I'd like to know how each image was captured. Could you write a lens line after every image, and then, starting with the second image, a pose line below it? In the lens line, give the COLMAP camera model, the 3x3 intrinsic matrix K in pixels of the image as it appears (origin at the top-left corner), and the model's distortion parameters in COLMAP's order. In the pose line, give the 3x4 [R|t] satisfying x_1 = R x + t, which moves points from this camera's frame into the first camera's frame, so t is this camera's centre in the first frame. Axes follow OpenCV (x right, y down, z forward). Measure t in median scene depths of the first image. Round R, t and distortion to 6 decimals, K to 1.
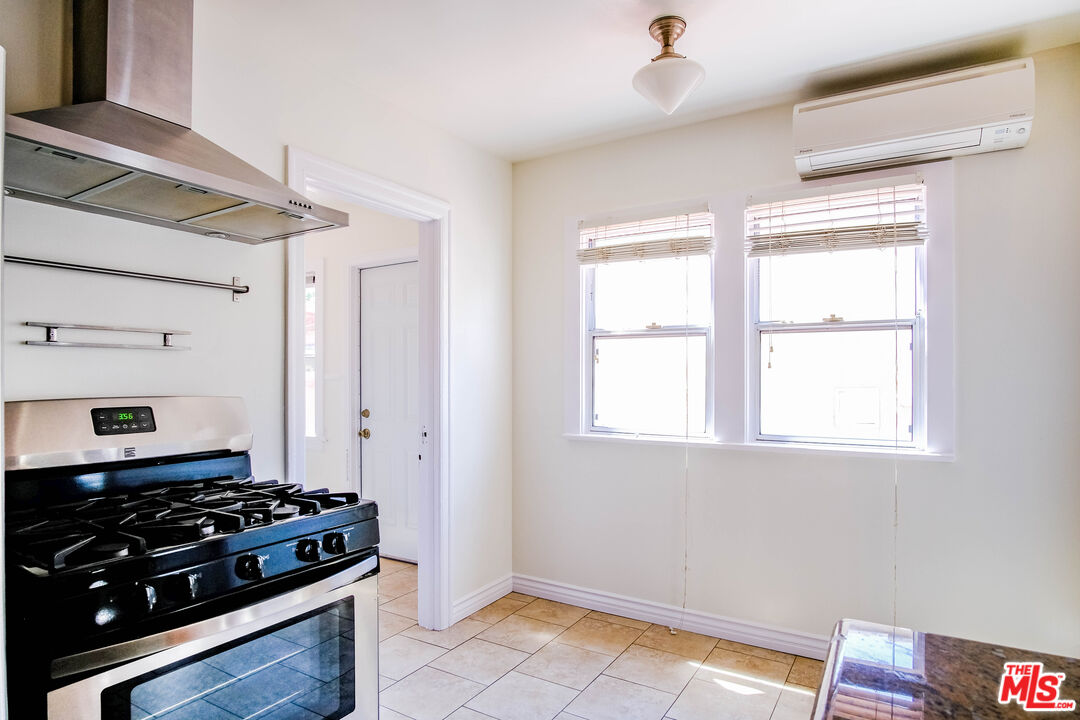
lens RADIAL K [[585.2, 0, 537.6], [0, 585.2, 368.1], [0, 0, 1]] dist [-0.052610, 0.000583]
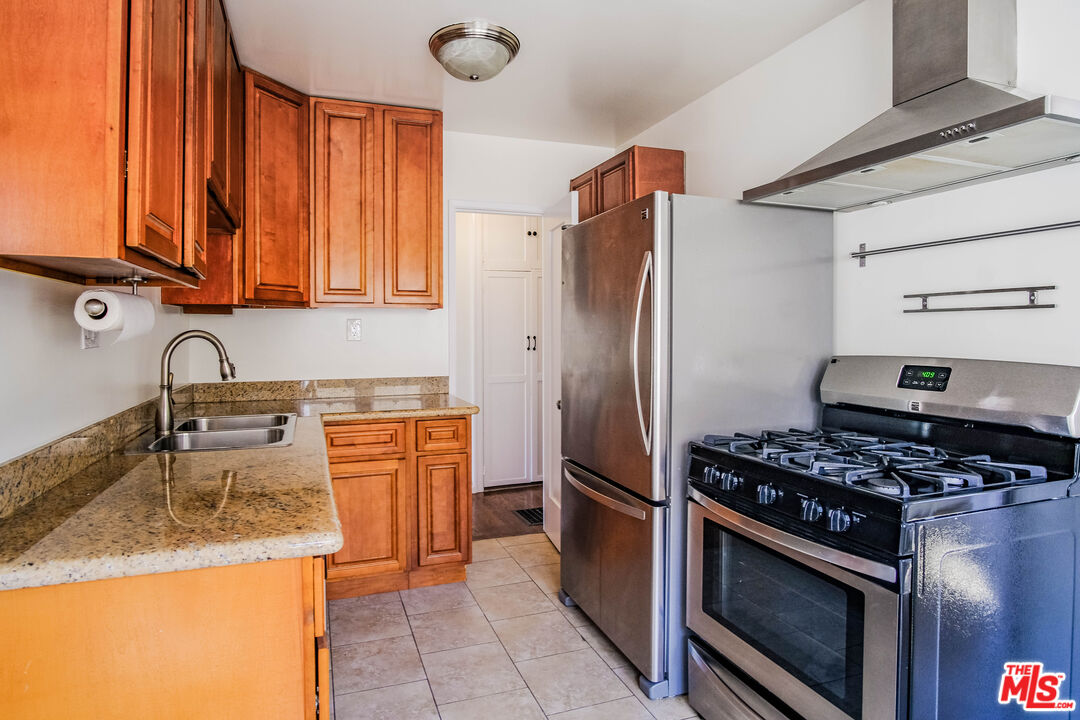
lens RADIAL K [[585.2, 0, 537.6], [0, 585.2, 368.1], [0, 0, 1]] dist [-0.052610, 0.000583]
pose [[-0.583784, 0.045688, -0.810623, 0.469079], [0.005667, 0.998620, 0.052203, 0.008213], [0.811889, 0.025881, -0.583237, 0.801410]]
